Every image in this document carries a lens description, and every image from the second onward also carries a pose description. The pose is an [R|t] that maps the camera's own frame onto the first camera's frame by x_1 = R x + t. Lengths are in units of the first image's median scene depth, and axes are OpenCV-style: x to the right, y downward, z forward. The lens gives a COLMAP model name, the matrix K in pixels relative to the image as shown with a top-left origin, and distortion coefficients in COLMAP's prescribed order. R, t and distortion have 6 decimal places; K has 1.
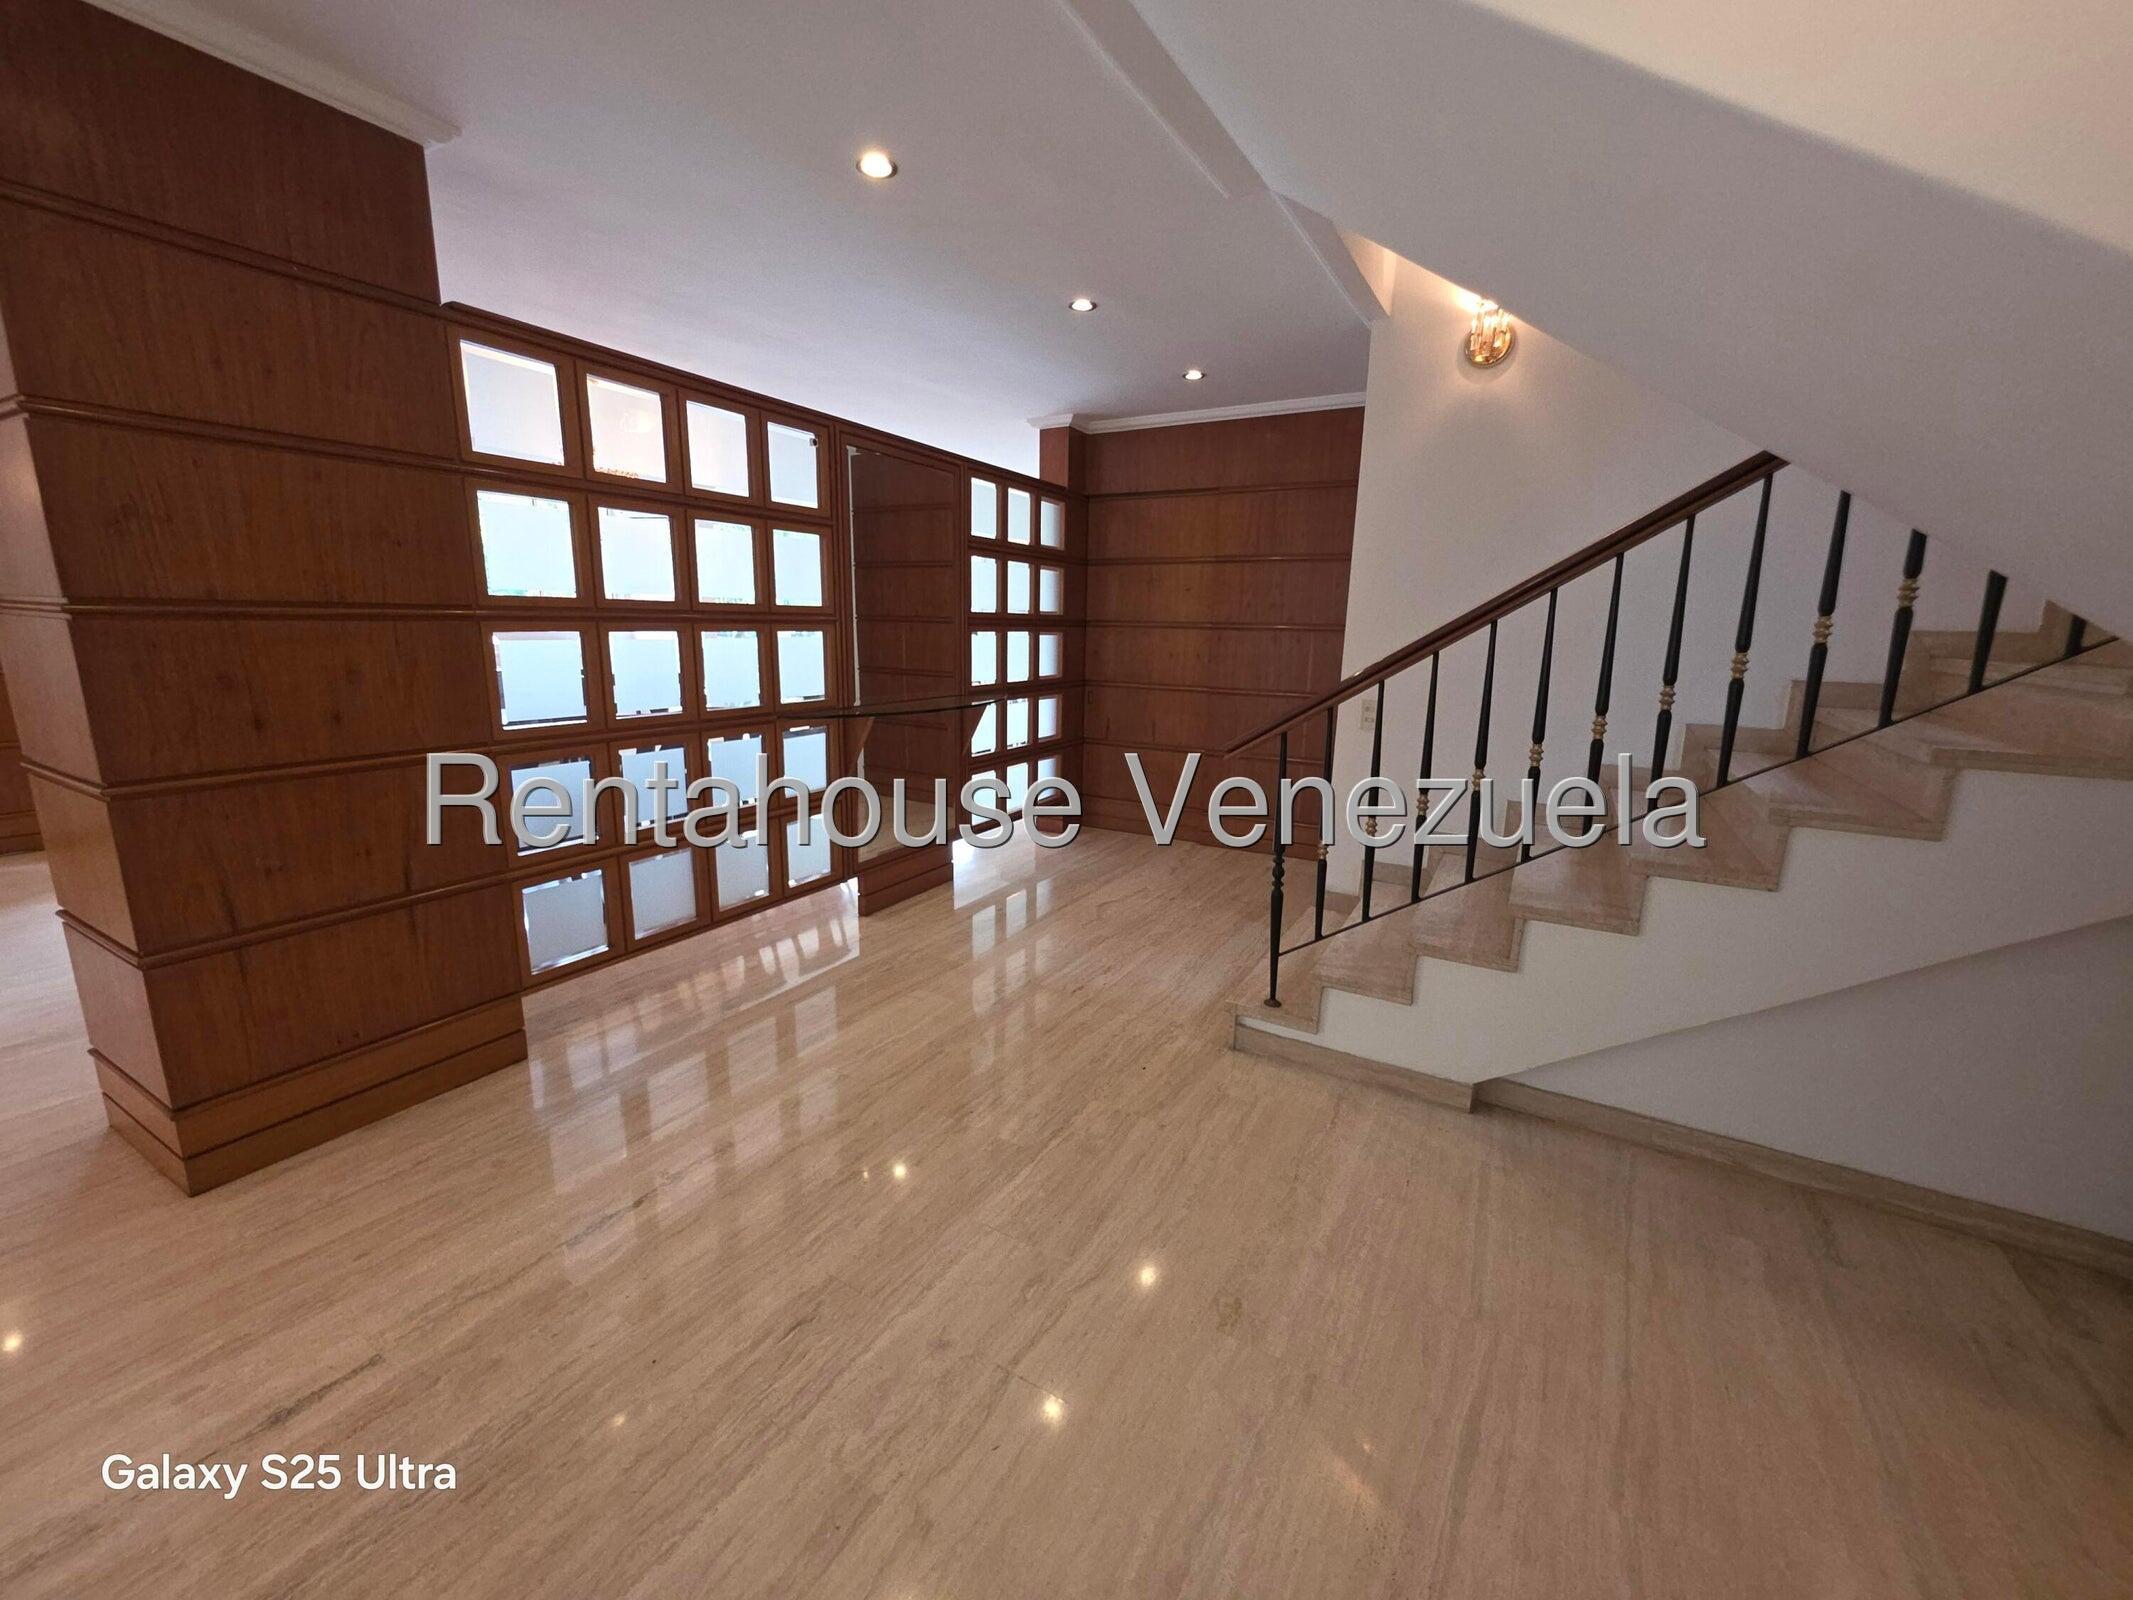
lens RADIAL K [[853.1, 0, 1066.5], [0, 853.1, 800.0], [0, 0, 1]] dist [-0.001925, -0.000728]
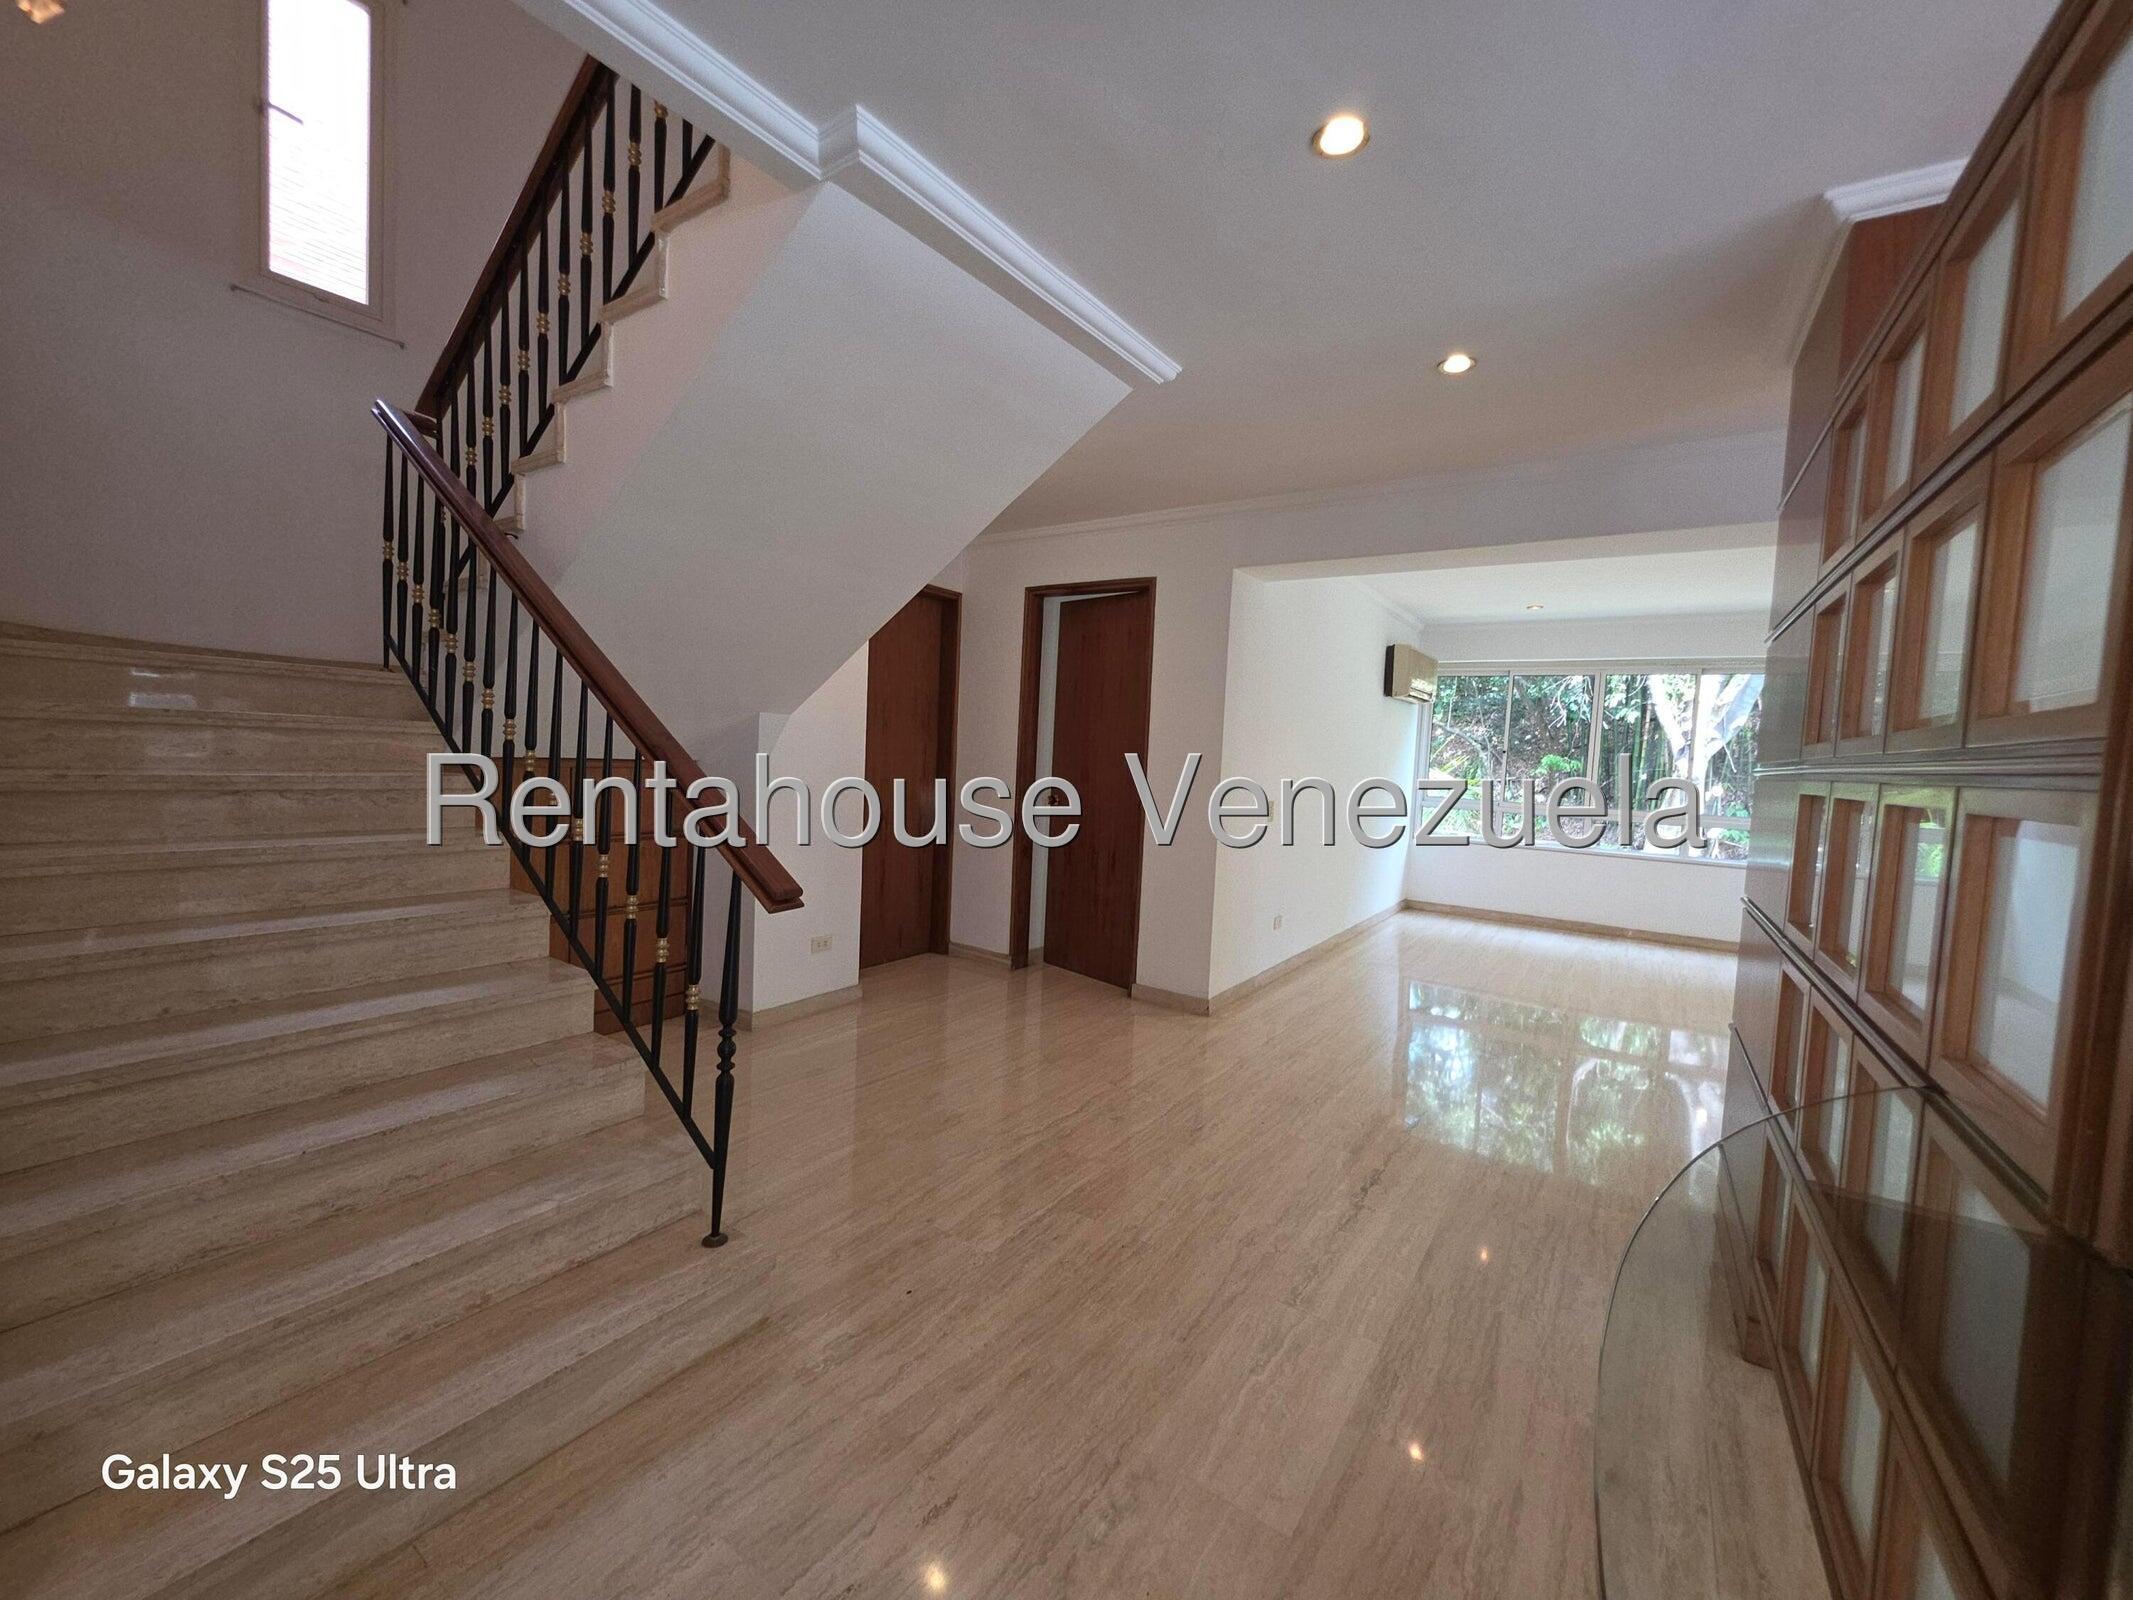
lens RADIAL K [[853.1, 0, 1066.5], [0, 853.1, 800.0], [0, 0, 1]] dist [-0.001925, -0.000728]
pose [[-0.995235, -0.070777, 0.067067, -0.041523], [-0.050603, 0.962862, 0.265209, -0.192139], [-0.083347, 0.260552, -0.961856, 0.960707]]
